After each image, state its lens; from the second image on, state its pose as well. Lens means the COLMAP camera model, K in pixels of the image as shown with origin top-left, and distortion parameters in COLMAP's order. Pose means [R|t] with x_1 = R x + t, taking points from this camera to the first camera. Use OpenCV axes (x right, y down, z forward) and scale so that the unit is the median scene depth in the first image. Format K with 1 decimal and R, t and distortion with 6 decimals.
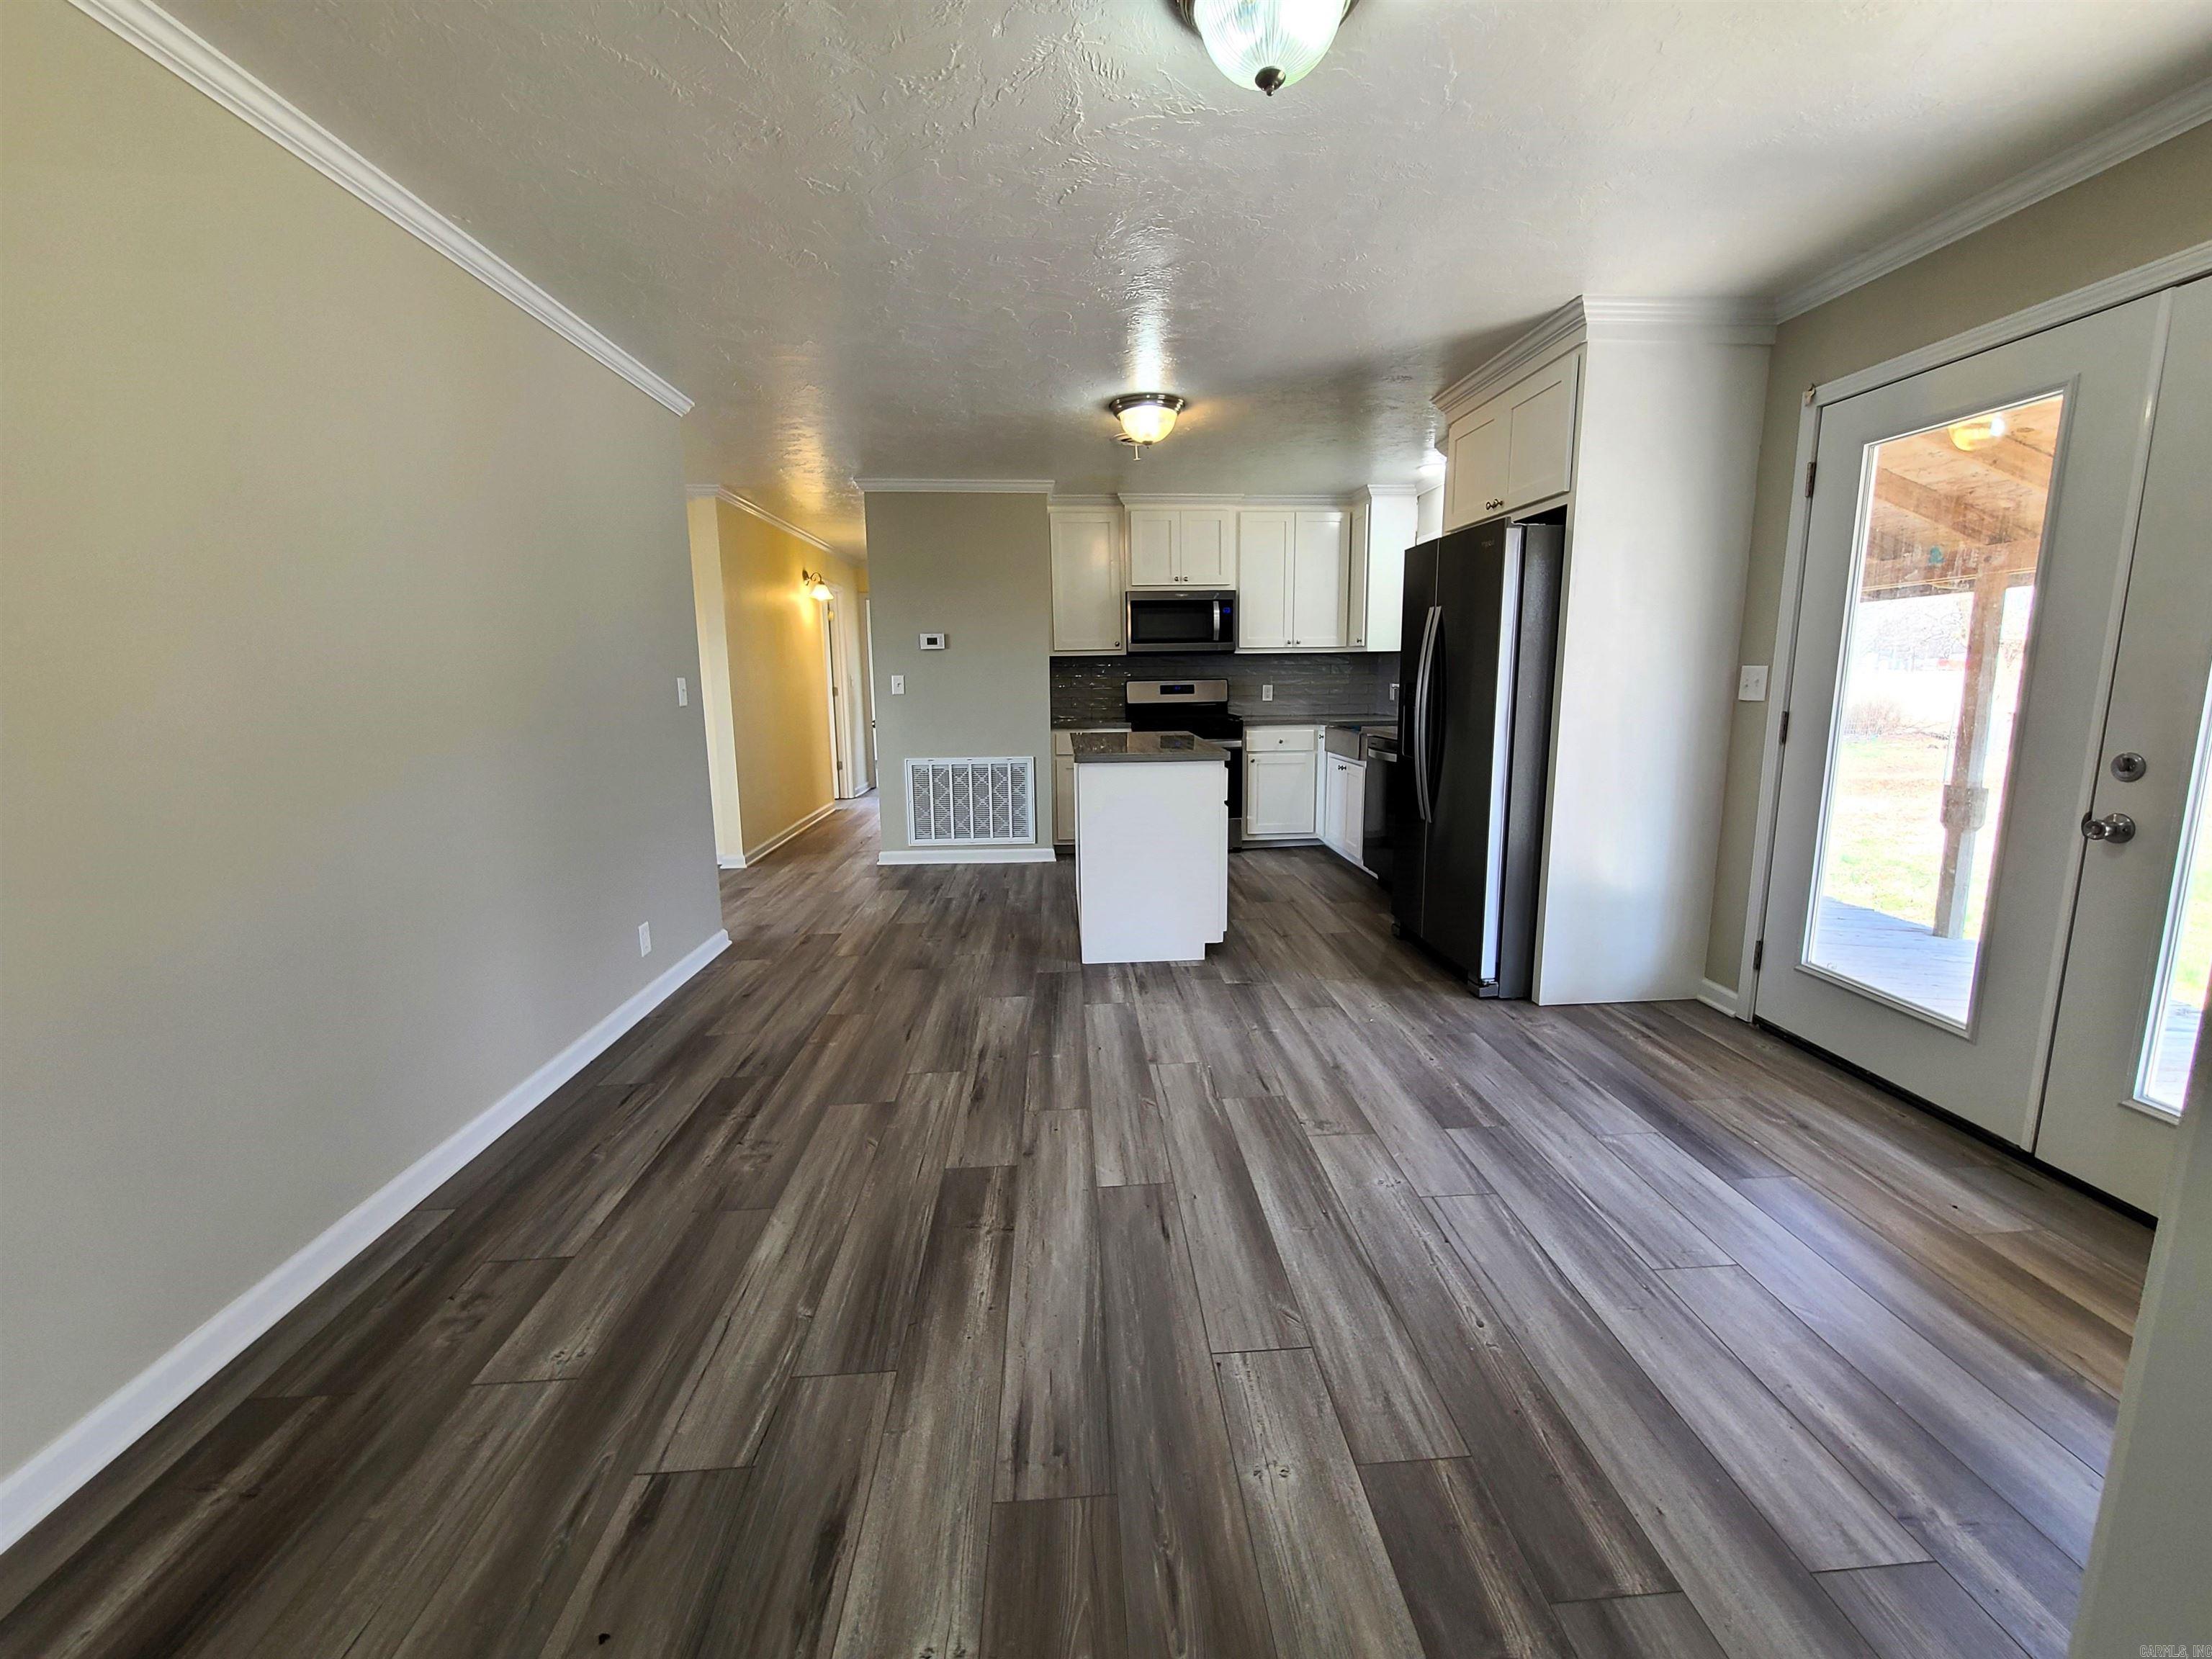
lens RADIAL K [[902.0, 0, 1127.5], [0, 902.0, 820.8], [0, 0, 1]] dist [0.001755, -0.002794]
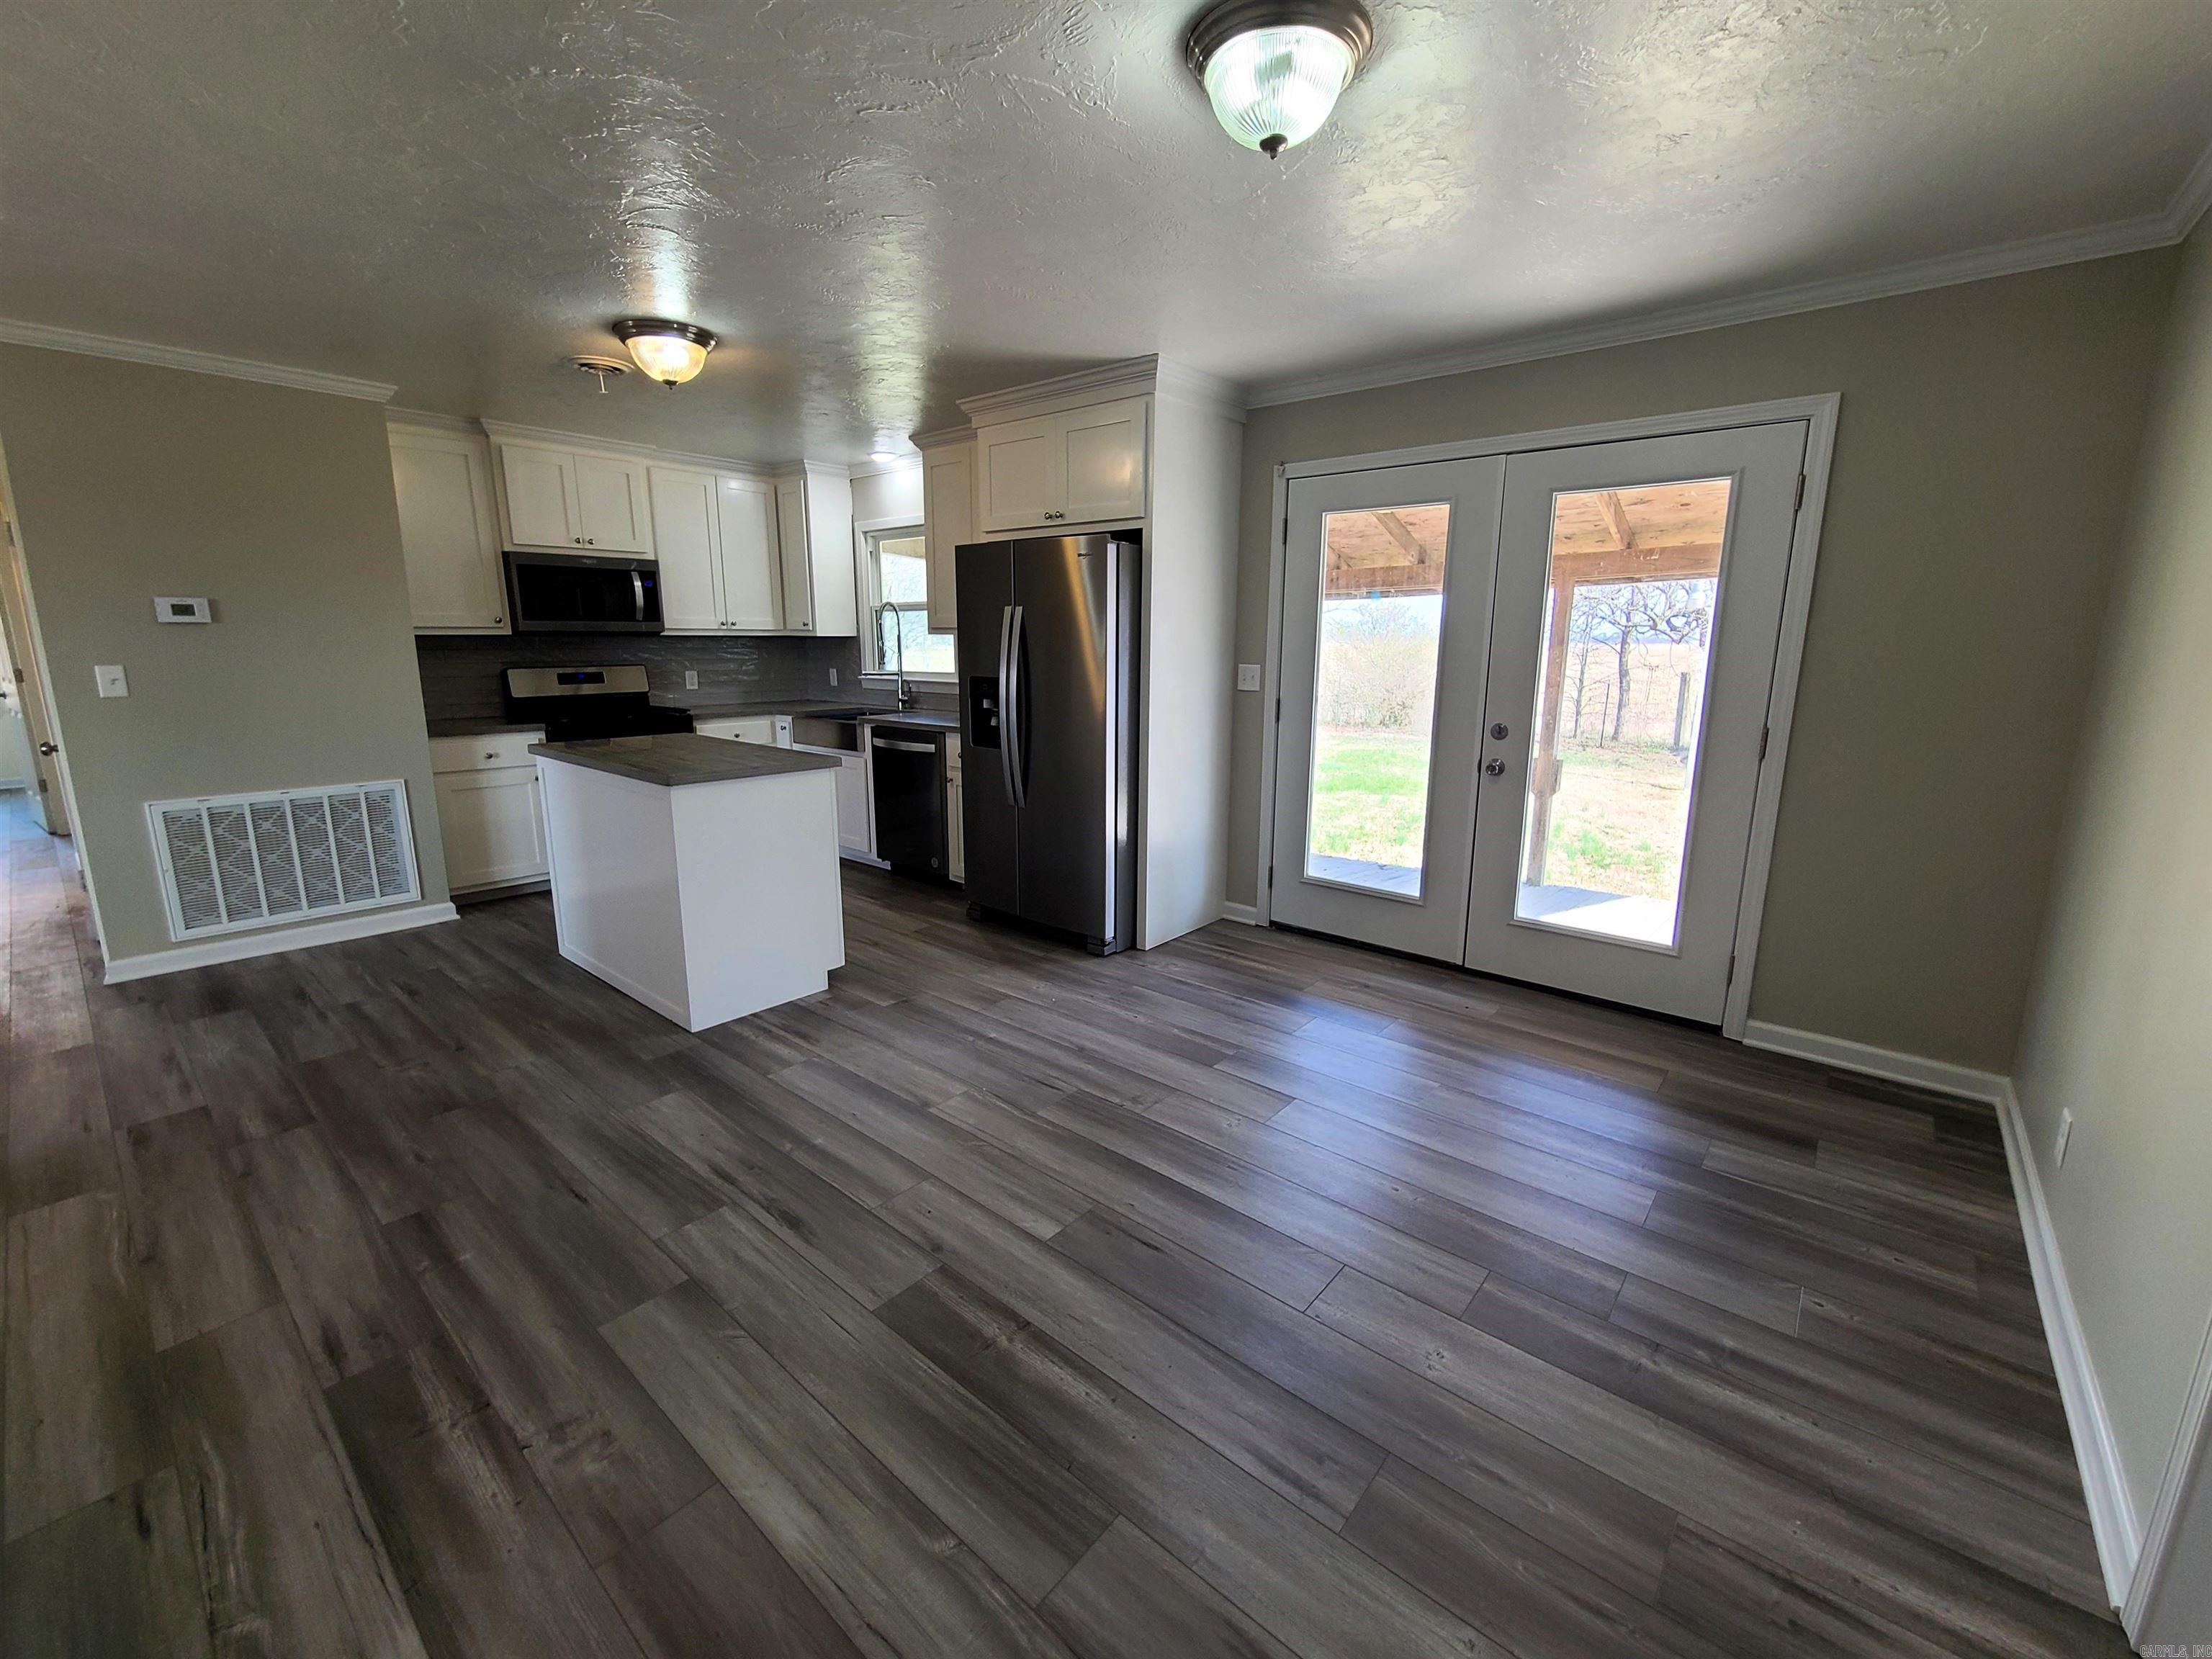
lens RADIAL K [[902.0, 0, 1125.0], [0, 902.0, 821.3], [0, 0, 1]] dist [0.001755, -0.002794]
pose [[0.694169, -0.128657, 0.708221, -0.404808], [0.105262, 0.991464, 0.076938, -0.061945], [-0.712074, 0.021141, 0.701786, 0.191764]]
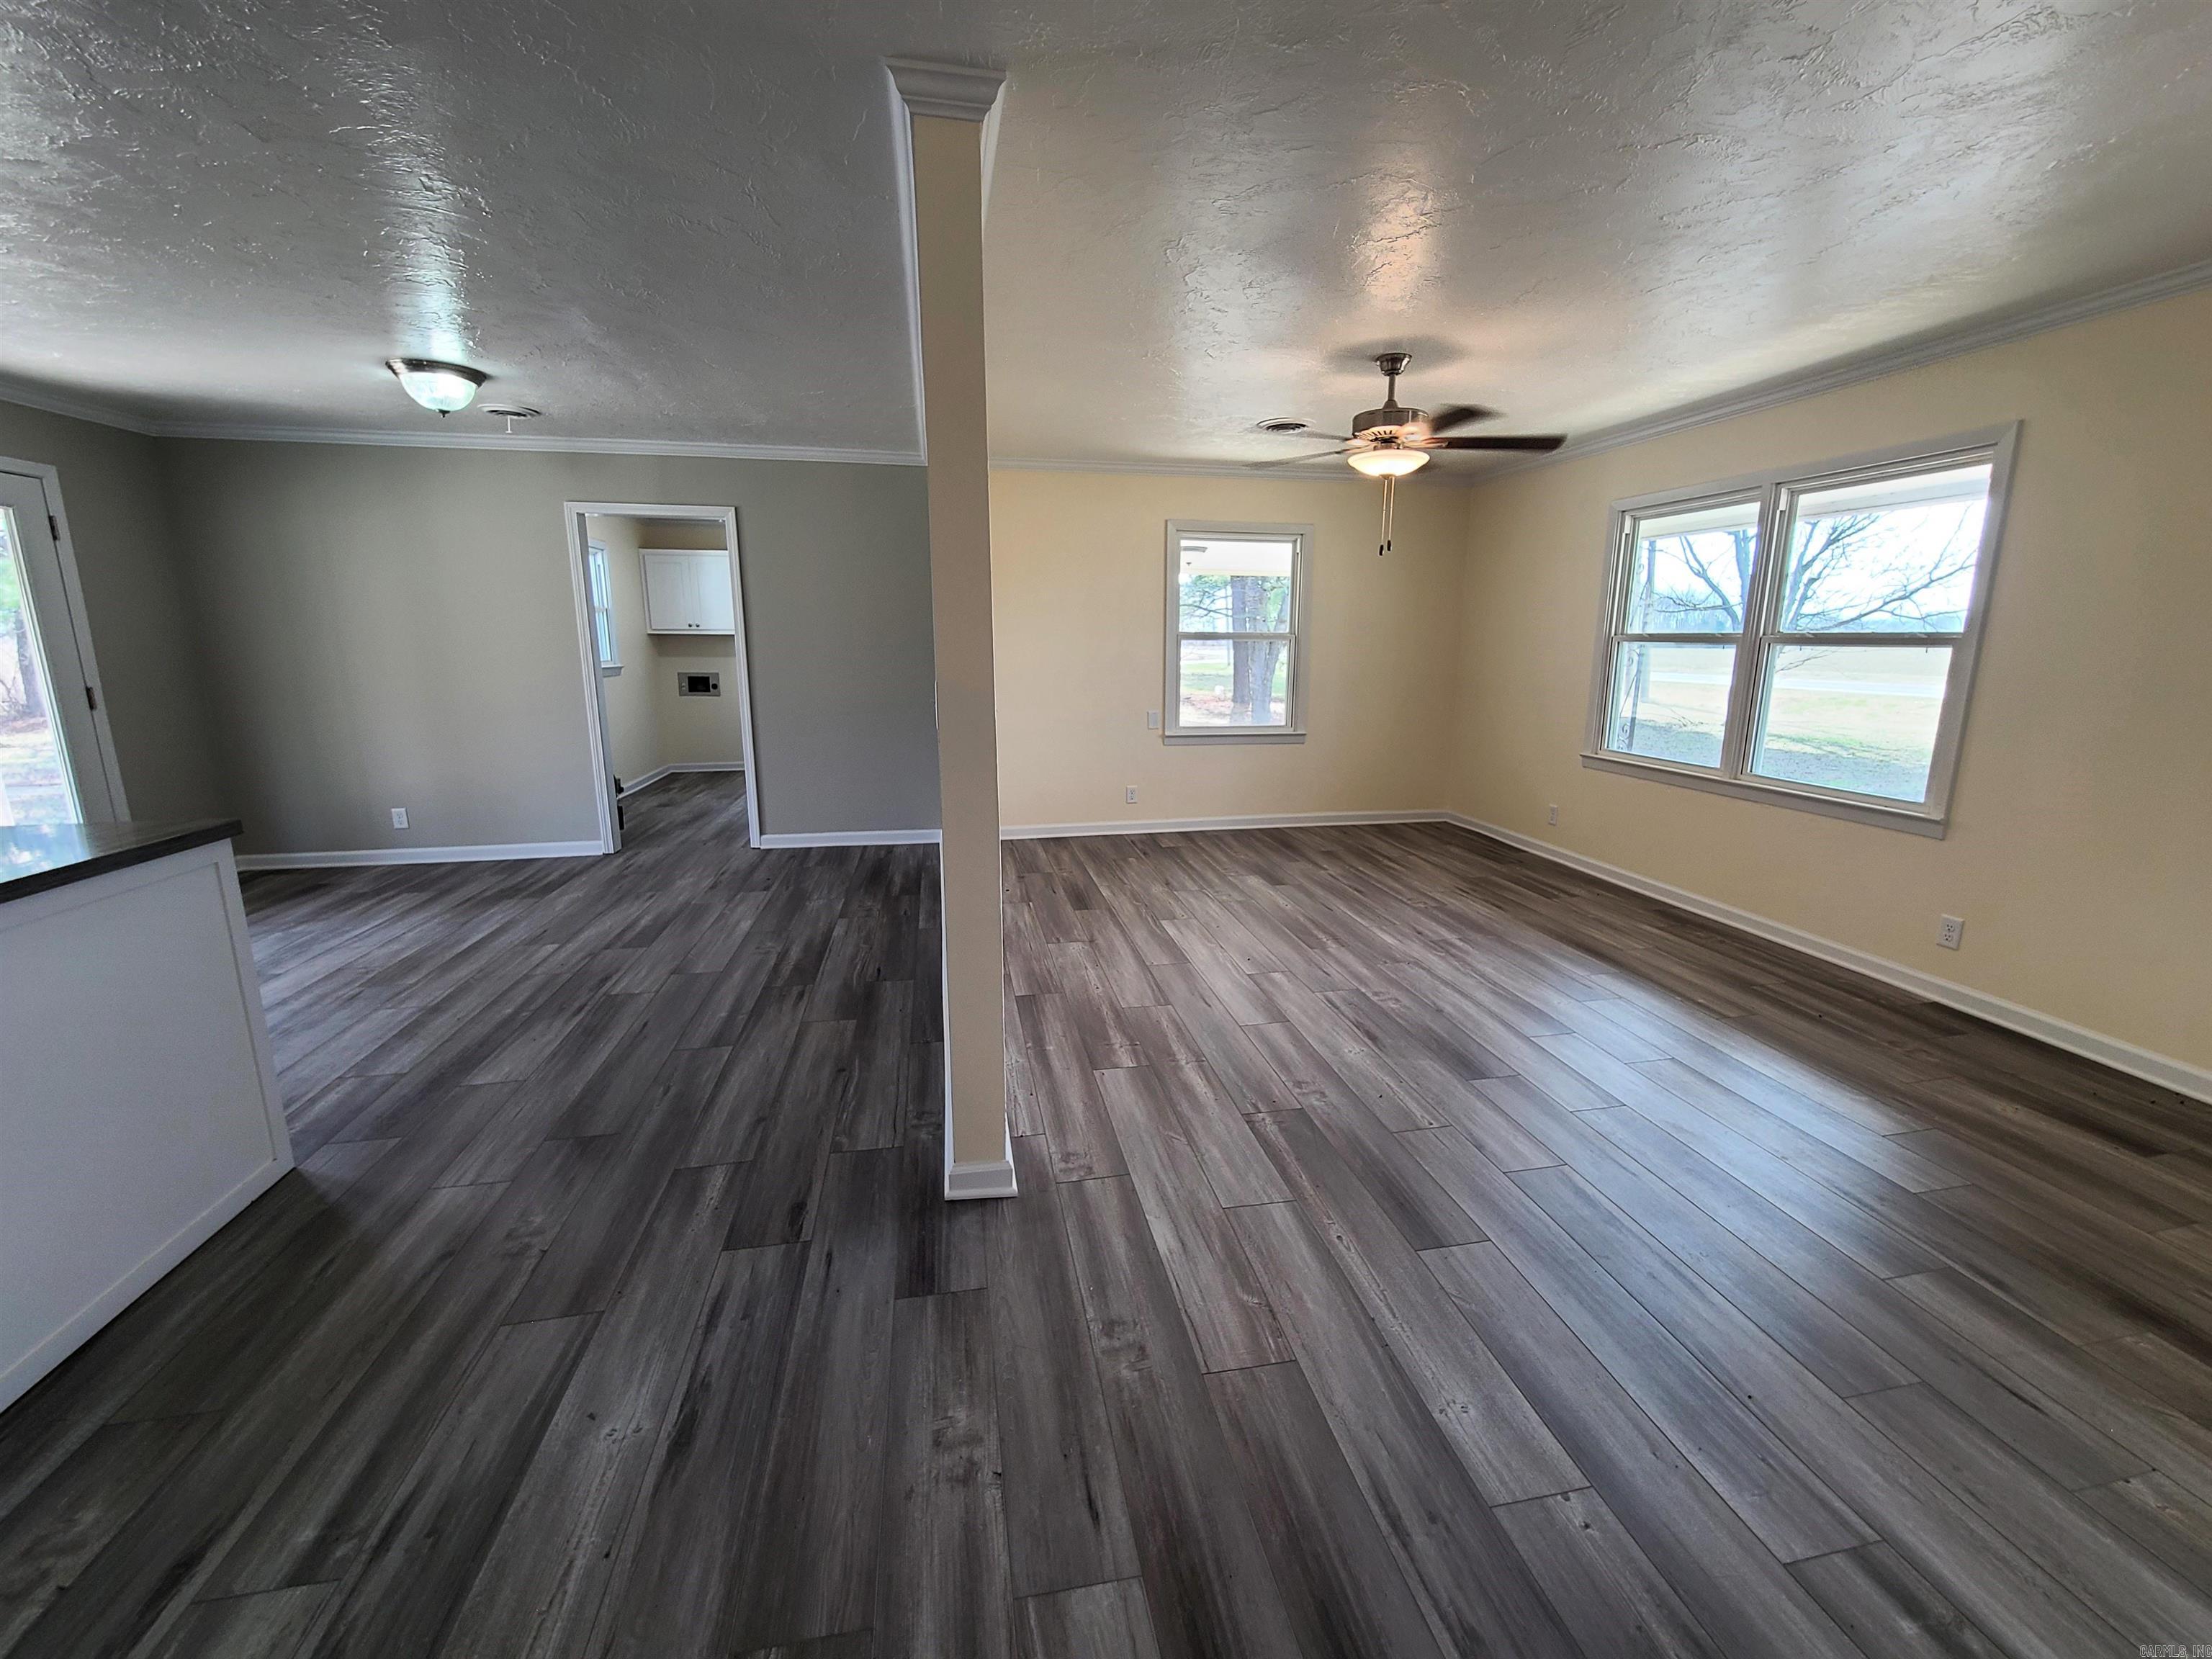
lens RADIAL K [[902.0, 0, 1126.4], [0, 902.0, 818.6], [0, 0, 1]] dist [0.001755, -0.002794]
pose [[-0.991503, 0.032218, -0.126028, -0.649431], [-0.015151, 0.933646, 0.357876, -0.341453], [0.129196, 0.356745, -0.925225, 1.897746]]
